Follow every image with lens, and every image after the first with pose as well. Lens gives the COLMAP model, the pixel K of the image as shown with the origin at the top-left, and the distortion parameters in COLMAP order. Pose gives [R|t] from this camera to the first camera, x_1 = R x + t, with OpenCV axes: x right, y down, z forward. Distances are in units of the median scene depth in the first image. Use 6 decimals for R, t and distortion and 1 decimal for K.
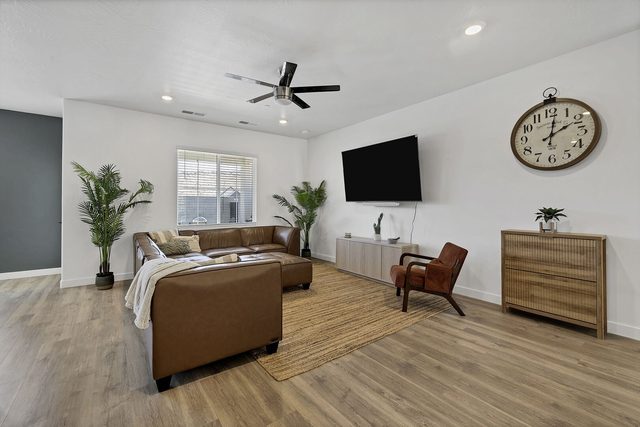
lens RADIAL K [[276.2, 0, 322.6], [0, 276.2, 208.6], [0, 0, 1]] dist [-0.002135, 0.000468]
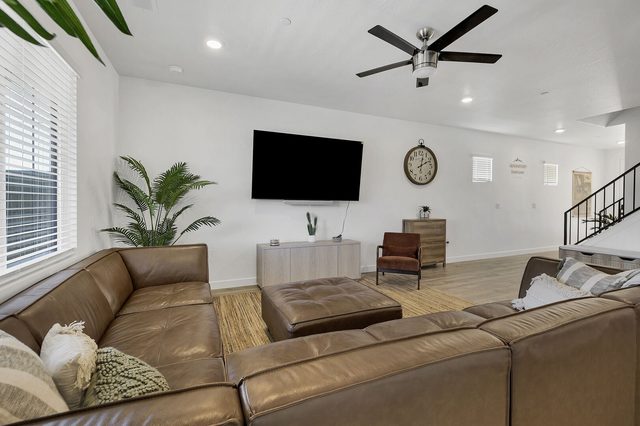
lens RADIAL K [[276.2, 0, 317.5], [0, 276.2, 207.6], [0, 0, 1]] dist [-0.002135, 0.000468]
pose [[0.238738, -0.013768, 0.970986, -1.046923], [0.007067, 0.999898, 0.012440, -0.016375], [-0.971058, 0.003892, 0.238811, 1.170782]]
